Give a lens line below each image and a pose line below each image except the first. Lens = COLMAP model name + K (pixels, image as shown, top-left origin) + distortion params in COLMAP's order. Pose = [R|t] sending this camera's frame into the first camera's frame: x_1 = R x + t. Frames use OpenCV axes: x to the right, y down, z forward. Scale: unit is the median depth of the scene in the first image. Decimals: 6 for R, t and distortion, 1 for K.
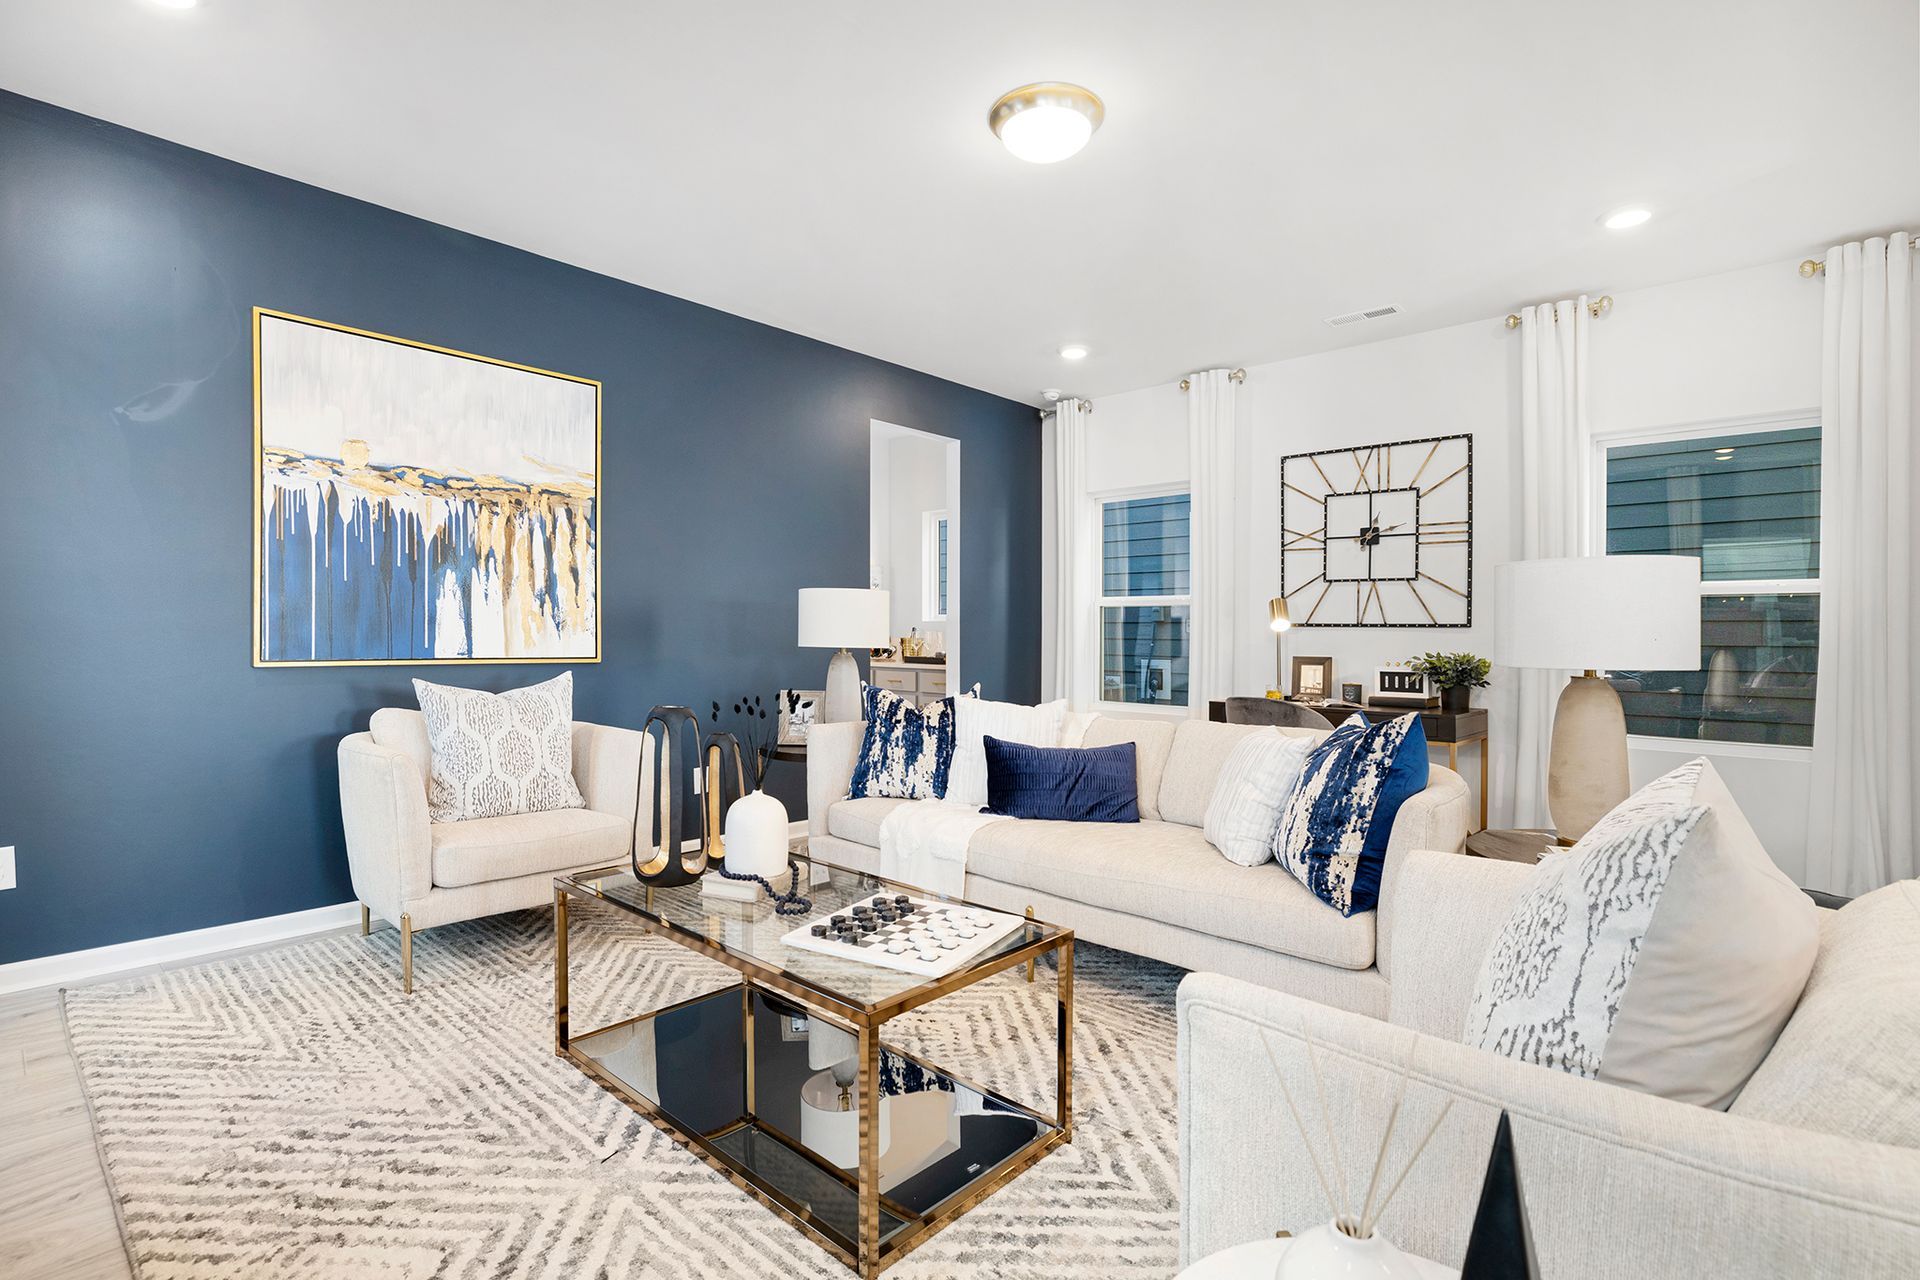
lens RADIAL K [[912.2, 0, 952.7], [0, 912.2, 636.1], [0, 0, 1]] dist [-0.013768, -0.000060]
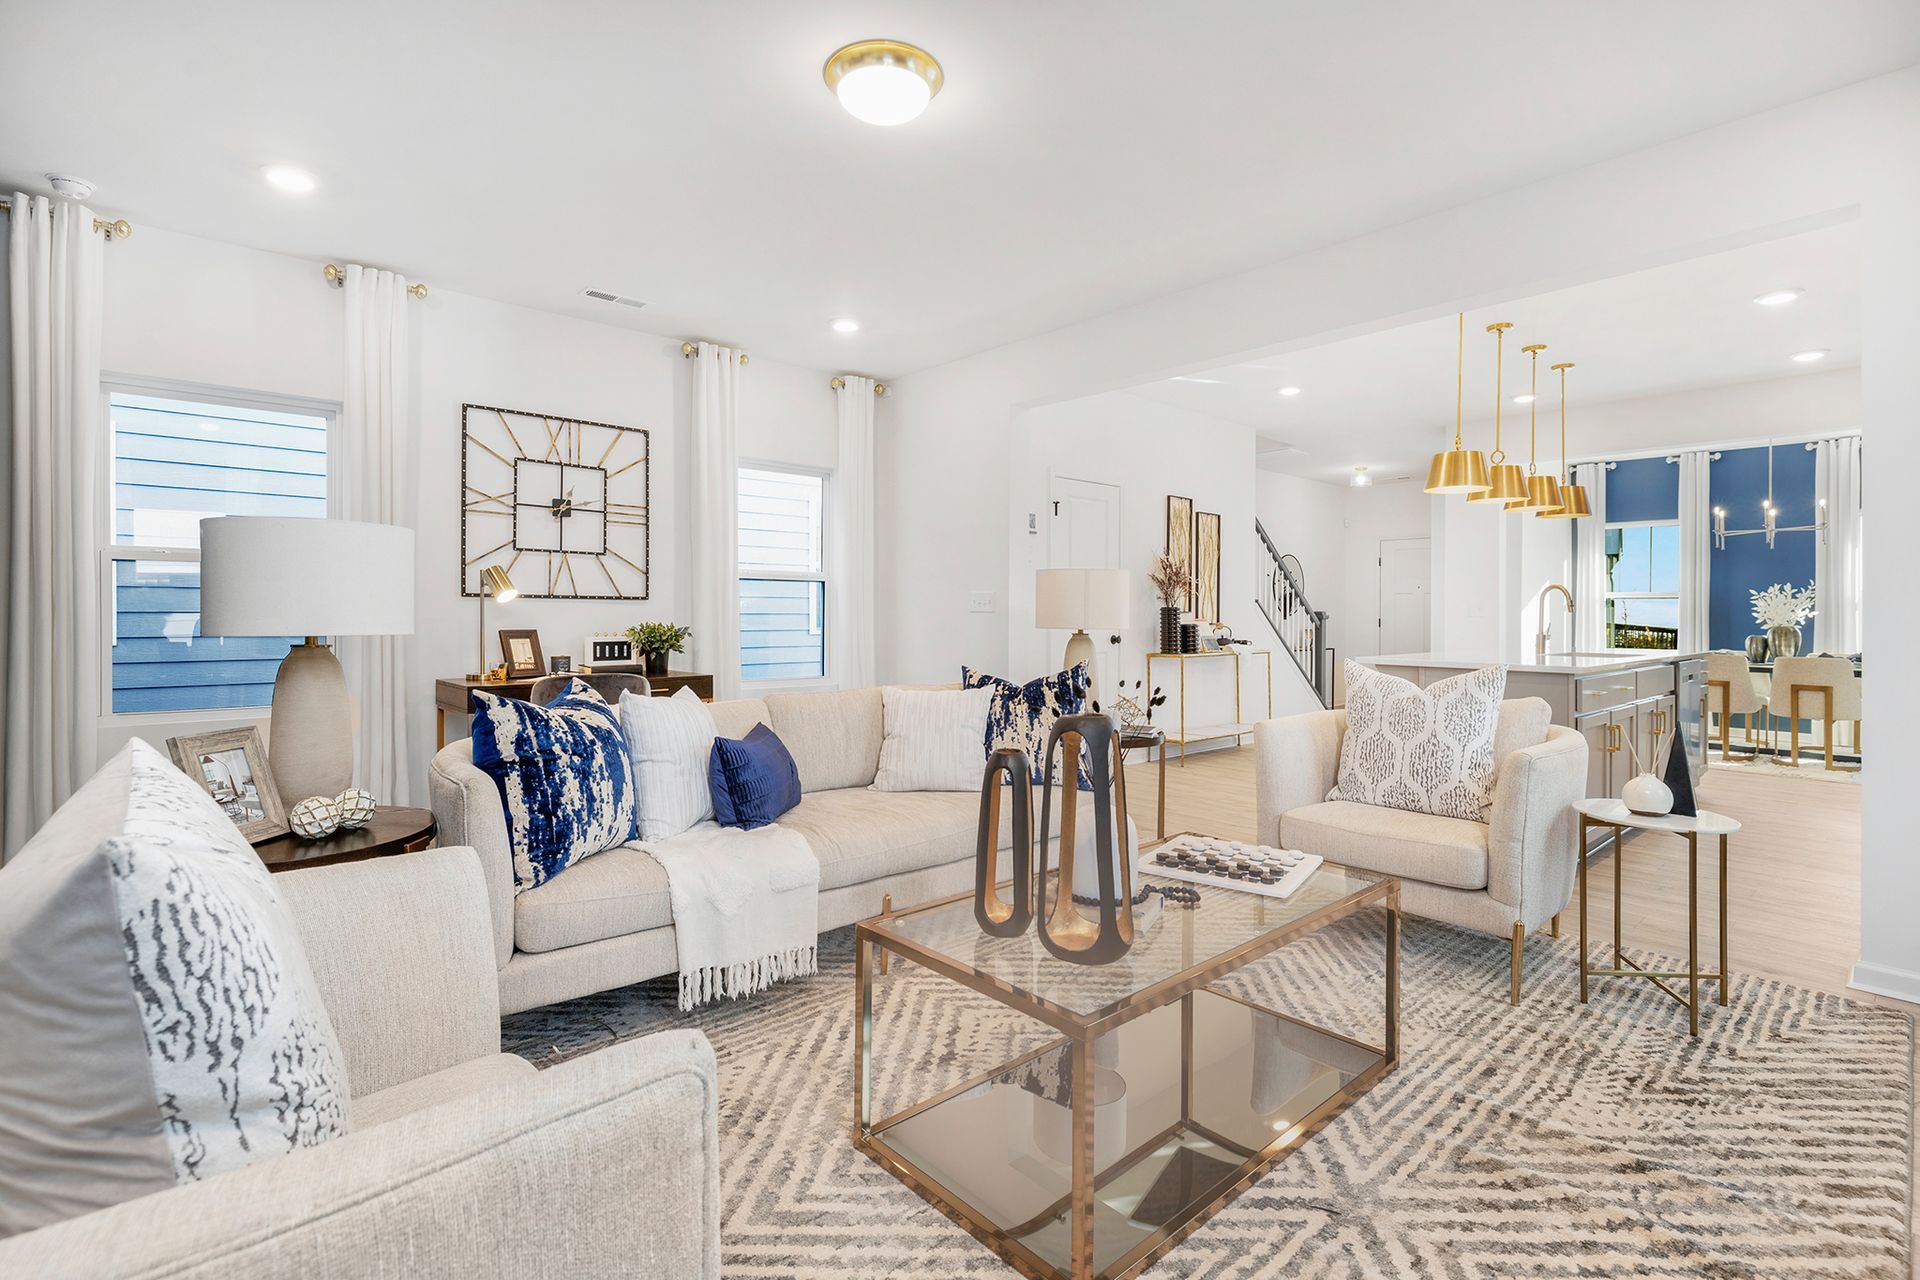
lens RADIAL K [[879.7, 0, 955.7], [0, 879.7, 611.1], [0, 0, 1]] dist [-0.013144, -0.000563]
pose [[0.102693, -0.007260, 0.994687, -0.481861], [-0.002812, 0.999967, 0.007589, -0.005061], [-0.994709, -0.003576, 0.102669, 0.489355]]
